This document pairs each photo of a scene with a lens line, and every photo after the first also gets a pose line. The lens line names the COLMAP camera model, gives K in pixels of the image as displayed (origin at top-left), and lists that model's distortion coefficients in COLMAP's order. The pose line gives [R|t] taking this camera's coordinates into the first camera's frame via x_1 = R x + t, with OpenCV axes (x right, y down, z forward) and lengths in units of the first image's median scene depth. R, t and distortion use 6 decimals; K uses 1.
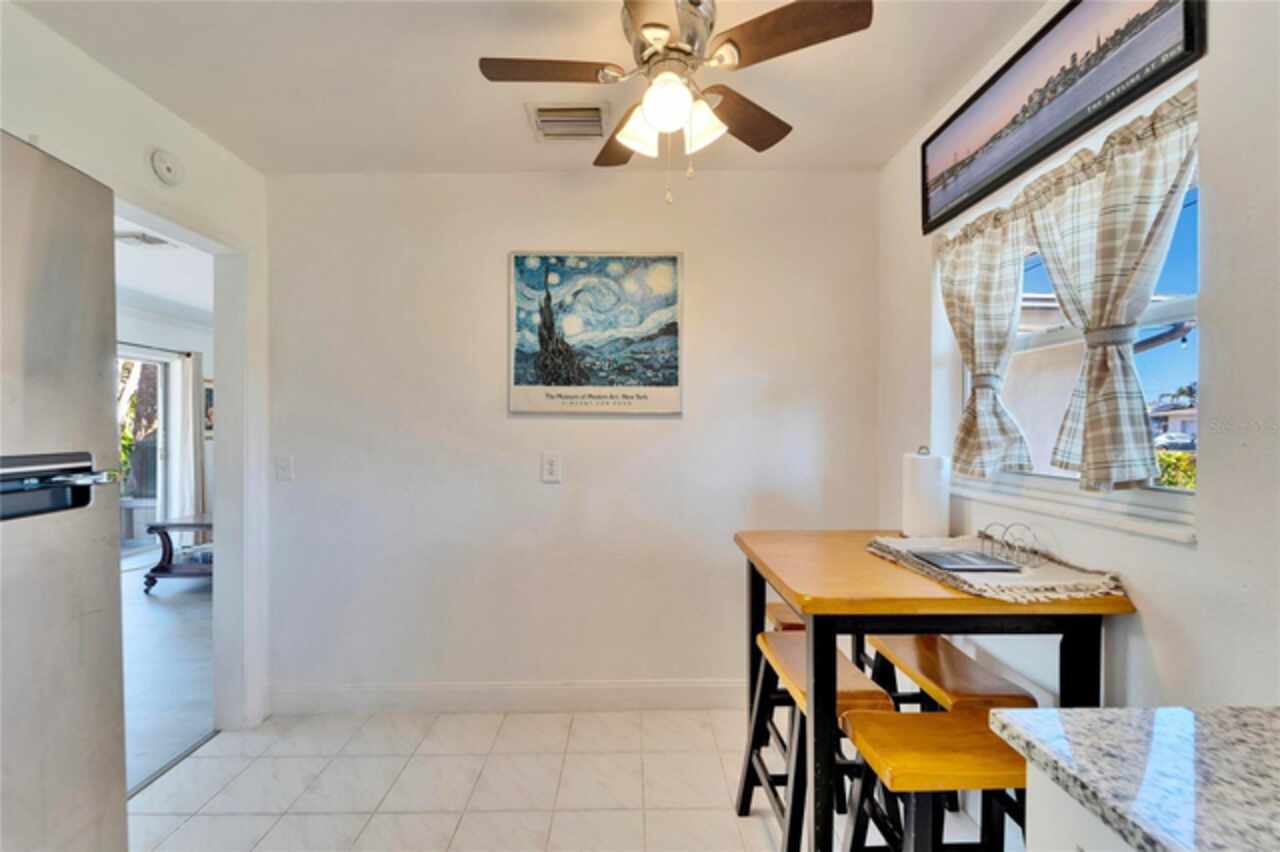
lens RADIAL K [[521.1, 0, 636.6], [0, 521.1, 429.3], [0, 0, 1]] dist [0.001922, -0.001876]
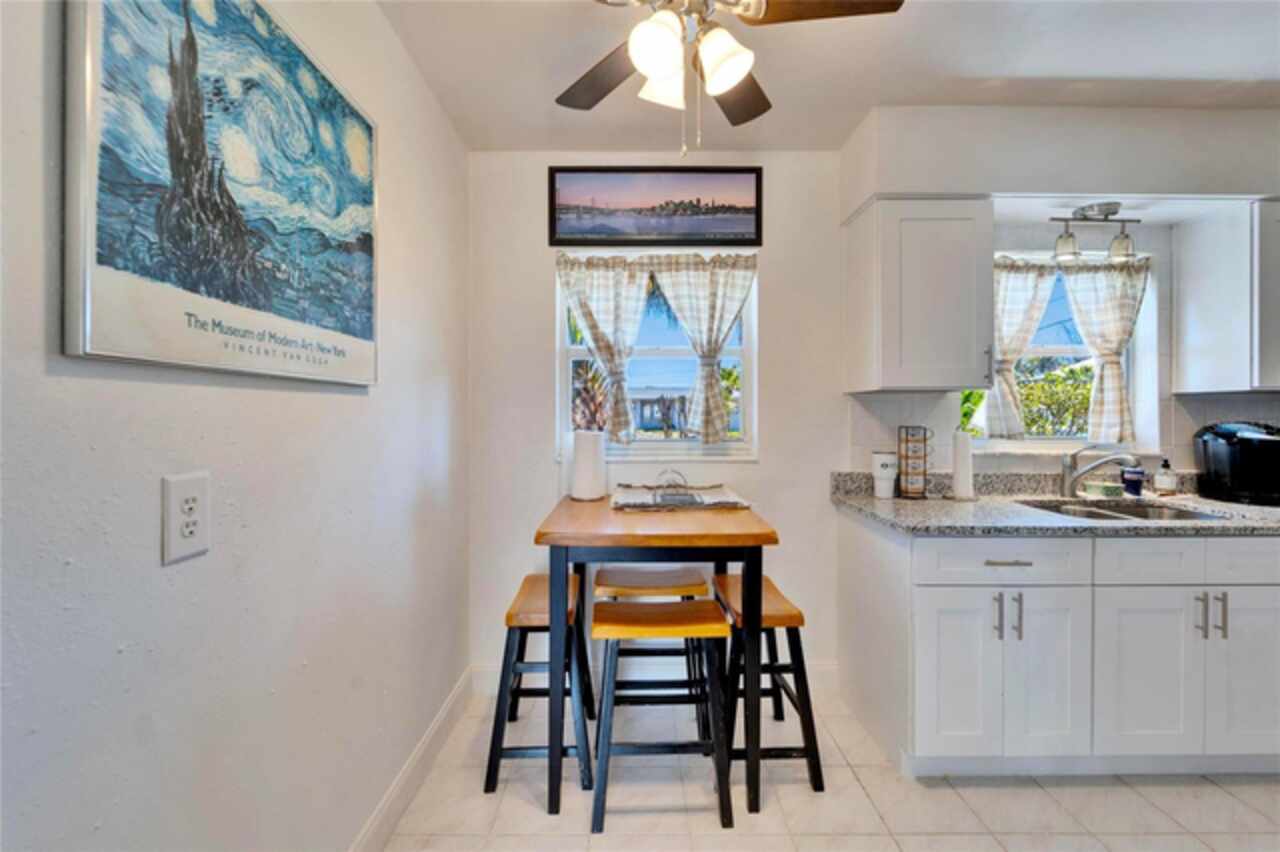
lens RADIAL K [[521.1, 0, 642.2], [0, 521.1, 416.2], [0, 0, 1]] dist [0.001922, -0.001876]
pose [[-0.011651, -0.007105, 0.999907, -0.534818], [0.011233, 0.999911, 0.007236, 0.003655], [-0.999869, 0.011316, -0.011570, 0.694195]]
